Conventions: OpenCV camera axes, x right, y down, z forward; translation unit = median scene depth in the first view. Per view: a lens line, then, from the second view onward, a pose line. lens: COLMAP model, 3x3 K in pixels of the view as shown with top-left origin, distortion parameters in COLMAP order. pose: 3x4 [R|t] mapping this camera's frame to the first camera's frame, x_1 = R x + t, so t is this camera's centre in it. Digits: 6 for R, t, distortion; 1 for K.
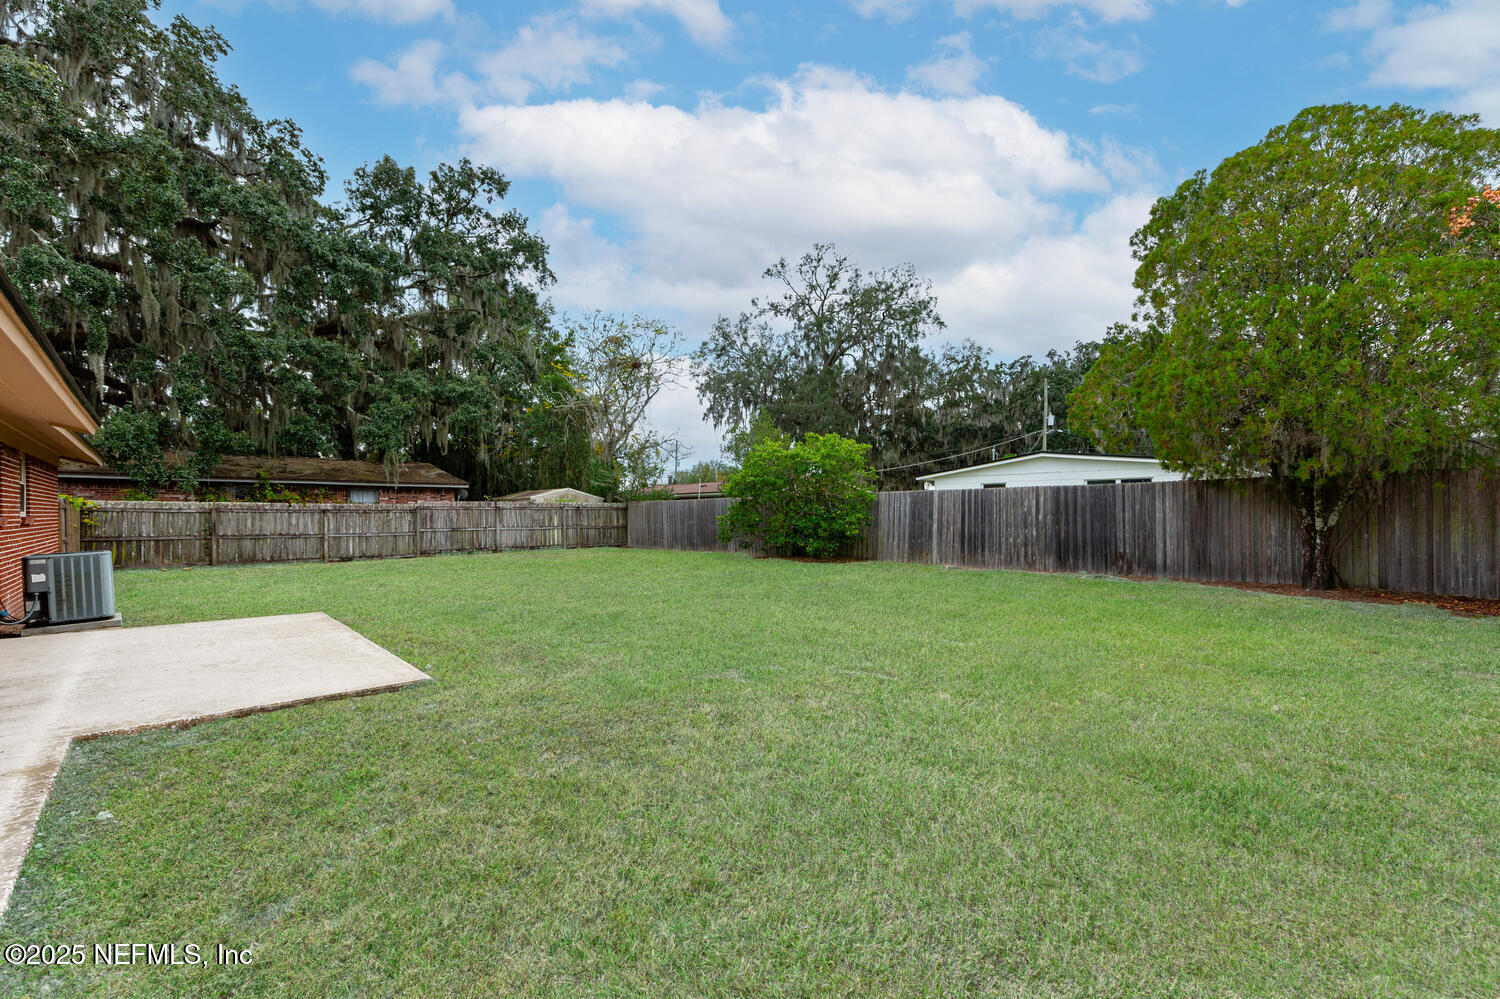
lens RADIAL K [[554.5, 0, 752.5], [0, 554.5, 495.9], [0, 0, 1]] dist [0.006525, -0.000035]
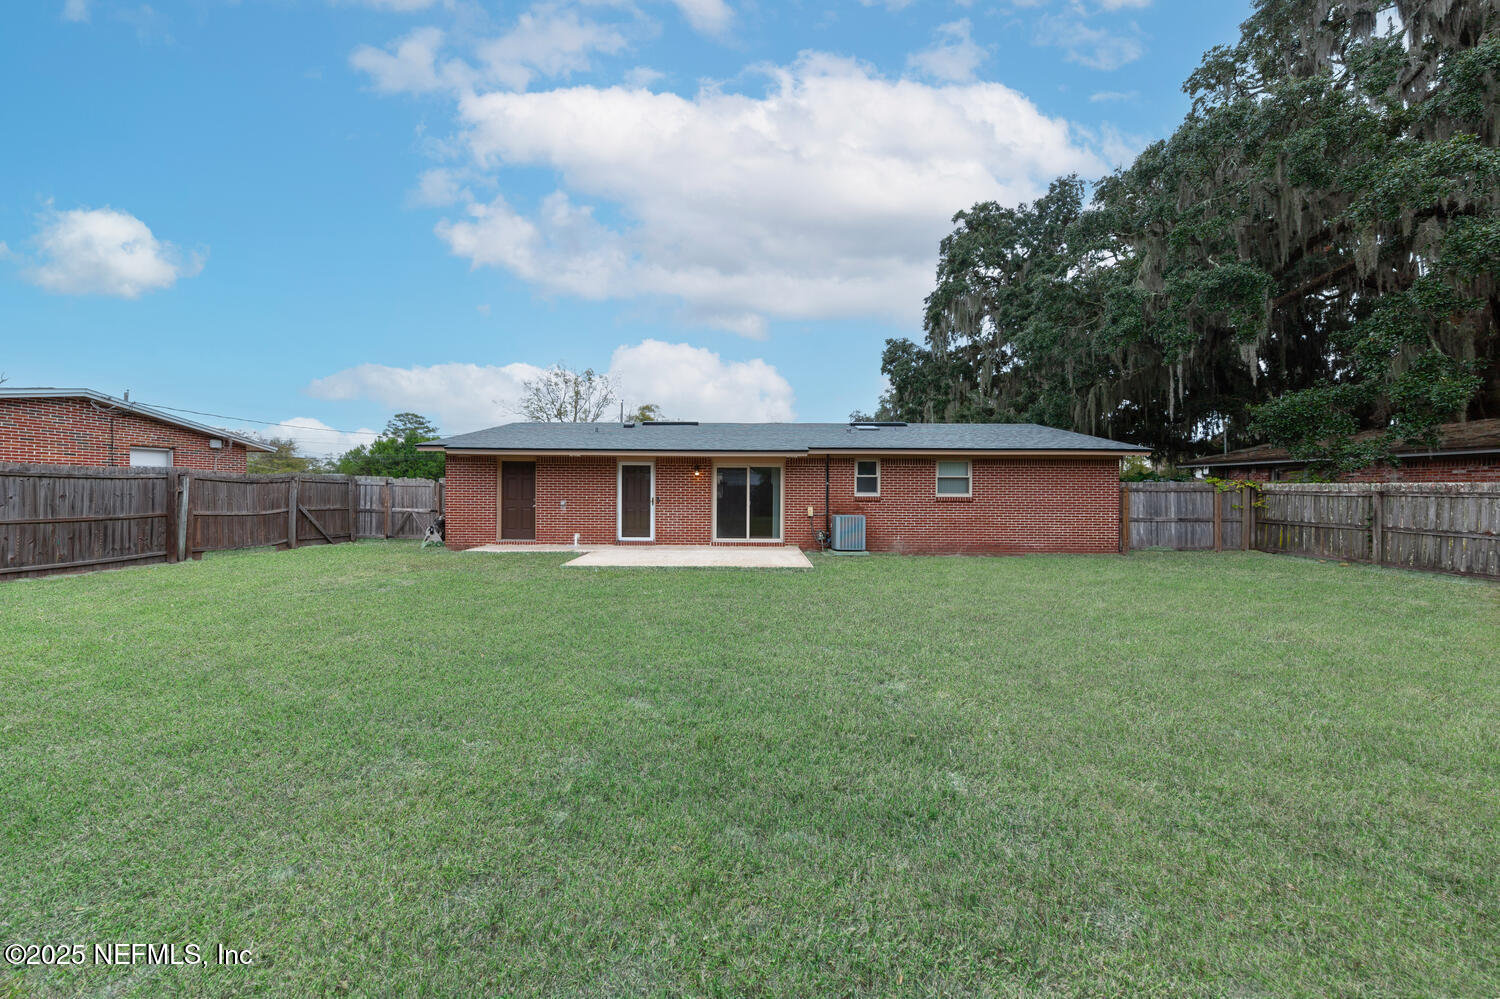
lens RADIAL K [[561.1, 0, 752.8], [0, 561.1, 500.9], [0, 0, 1]] dist [0.007421, -0.000209]
pose [[1.000000, 0.000084, 0.000457, -0.275131], [-0.000089, 0.999933, 0.011571, 0.003652], [-0.000456, -0.011571, 0.999933, -0.000871]]
